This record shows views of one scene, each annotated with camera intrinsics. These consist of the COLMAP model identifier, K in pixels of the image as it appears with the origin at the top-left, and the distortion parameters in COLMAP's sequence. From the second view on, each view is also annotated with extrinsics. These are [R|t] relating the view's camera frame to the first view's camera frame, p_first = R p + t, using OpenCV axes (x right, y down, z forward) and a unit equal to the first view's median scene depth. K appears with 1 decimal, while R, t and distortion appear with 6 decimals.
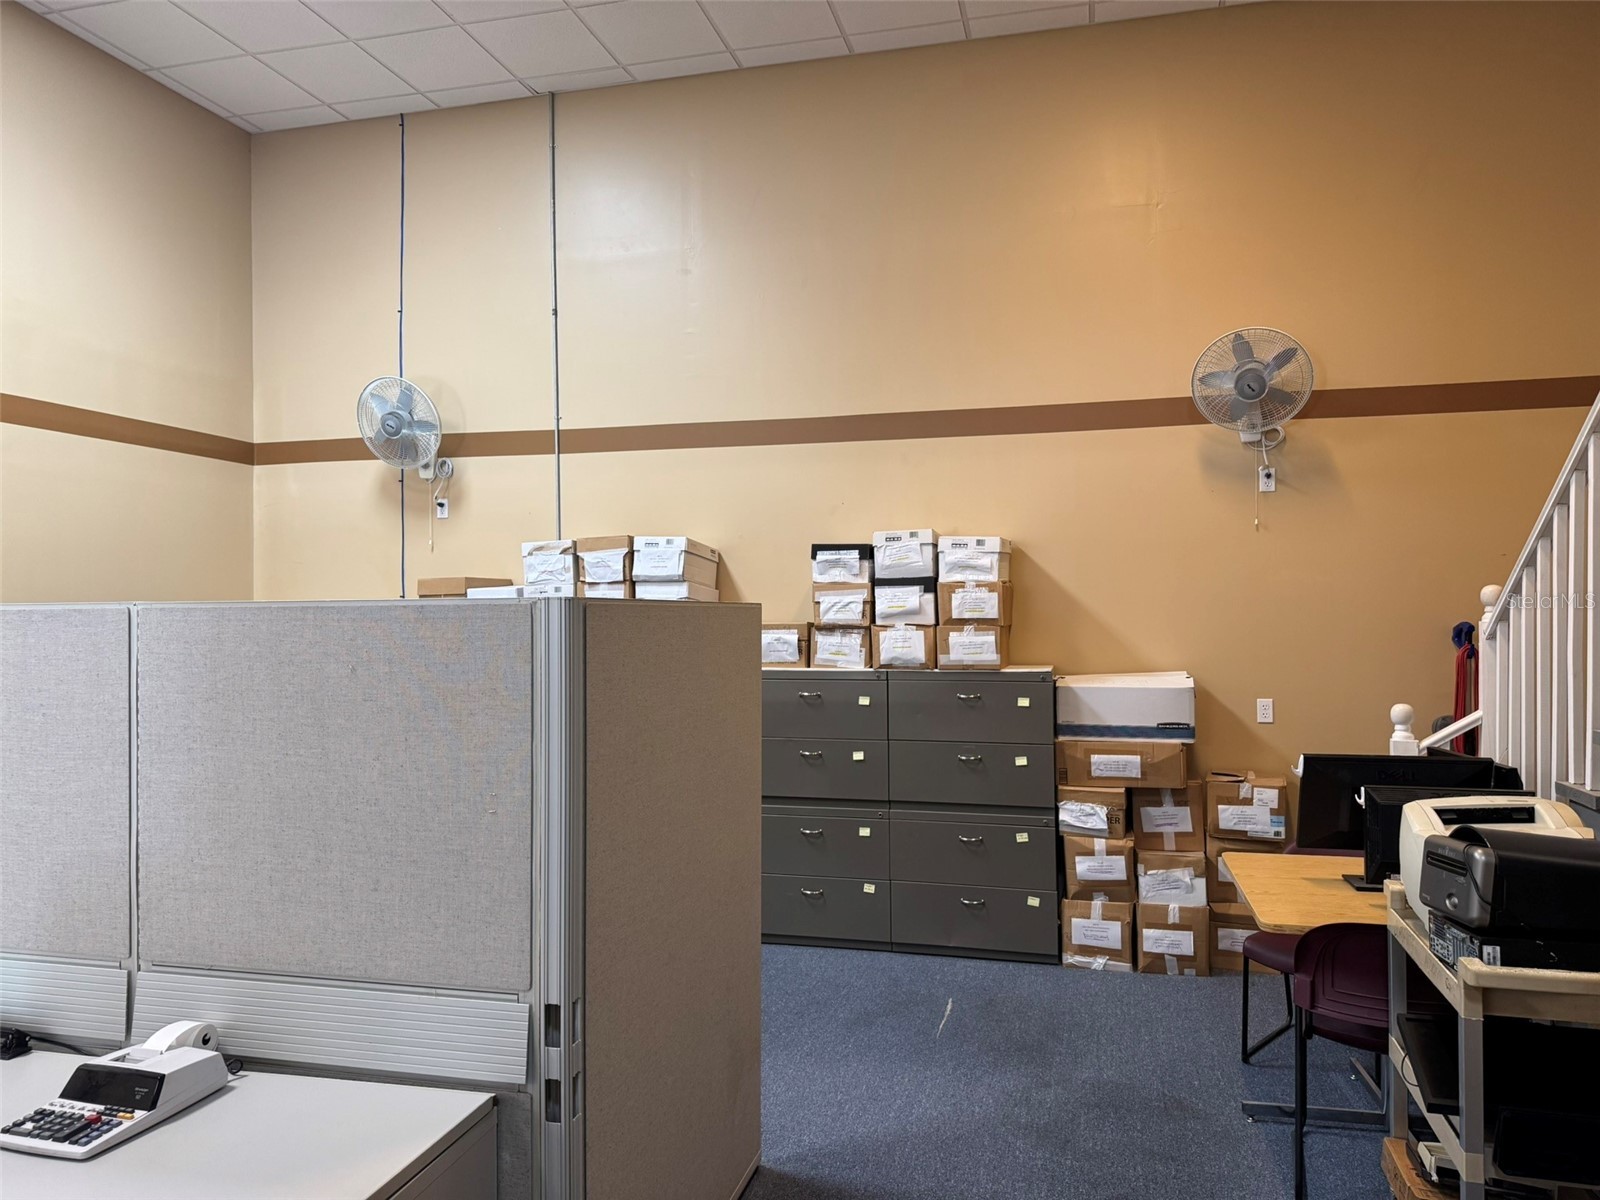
lens RADIAL K [[1099.1, 0, 789.8], [0, 1099.1, 610.2], [0, 0, 1]] dist [0.086169, -0.100007]
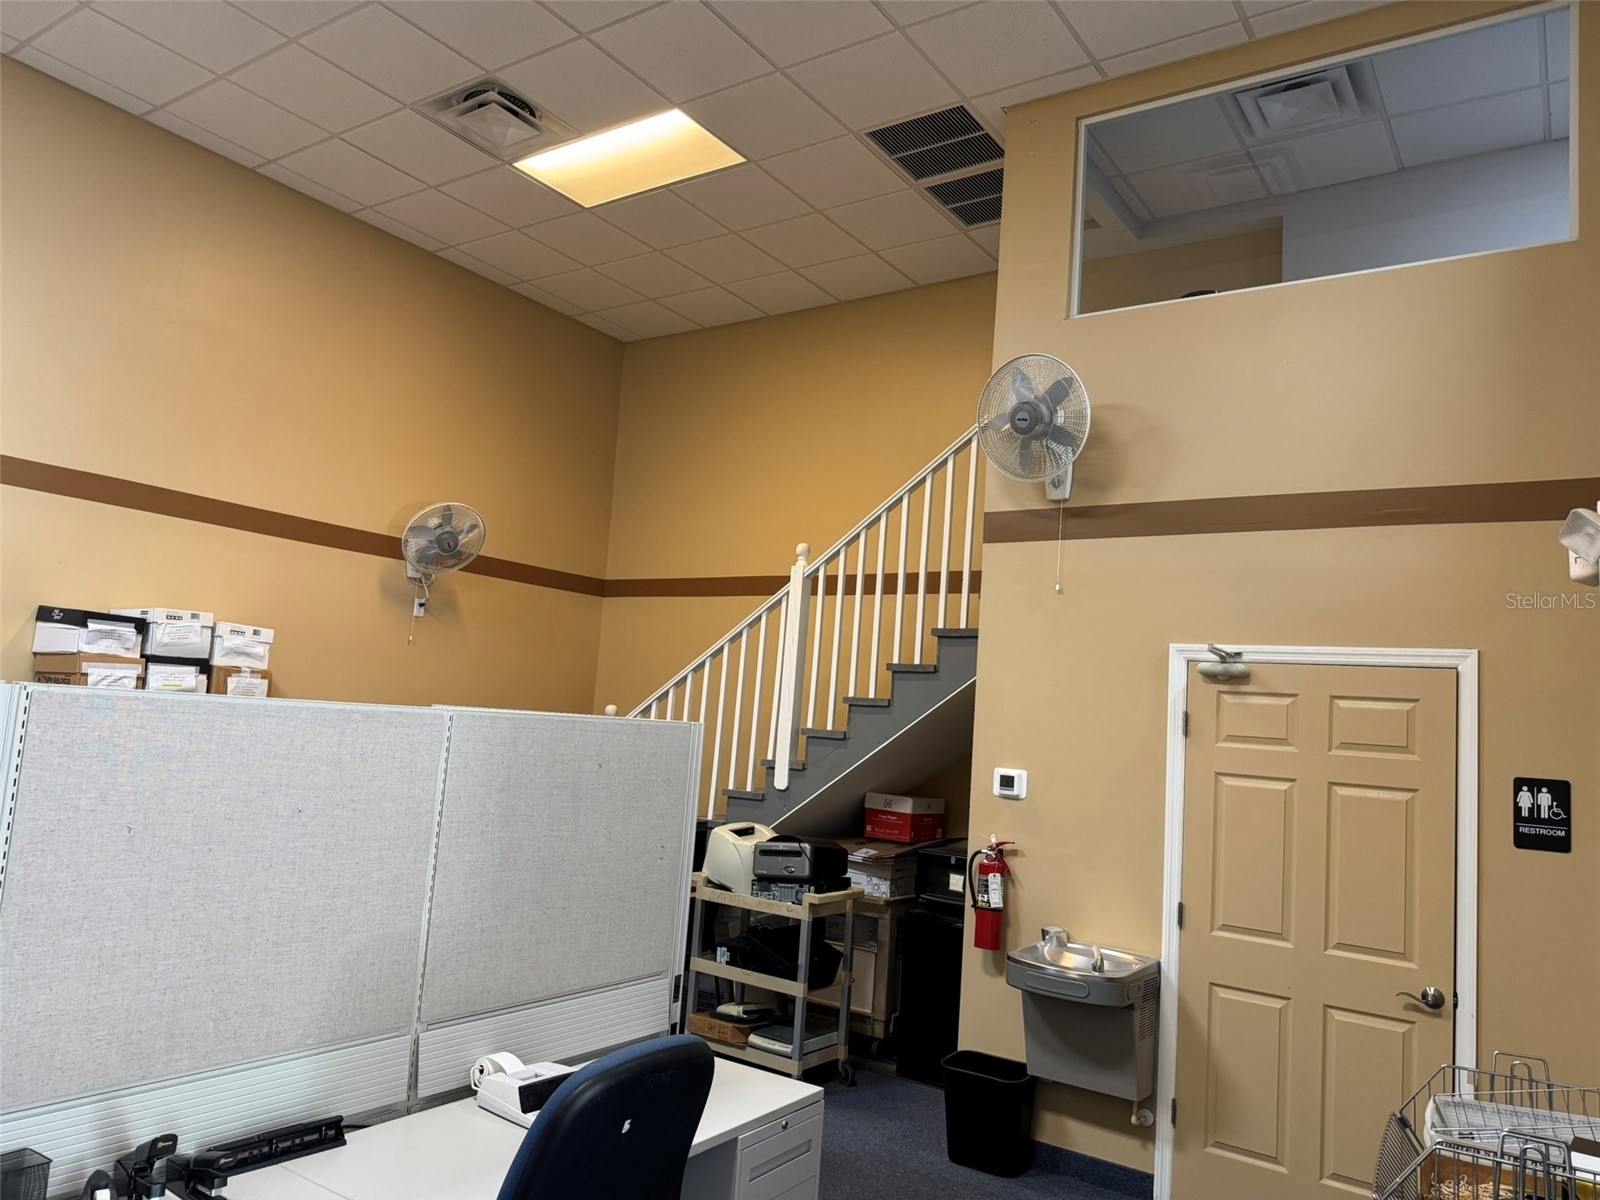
lens RADIAL K [[1113.1, 0, 793.6], [0, 1113.1, 592.0], [0, 0, 1]] dist [0.066279, -0.149362]
pose [[0.344340, 0.140400, 0.928288, -0.697996], [-0.074594, 0.989720, -0.122022, -0.005292], [-0.935877, -0.027227, 0.351273, 0.112278]]
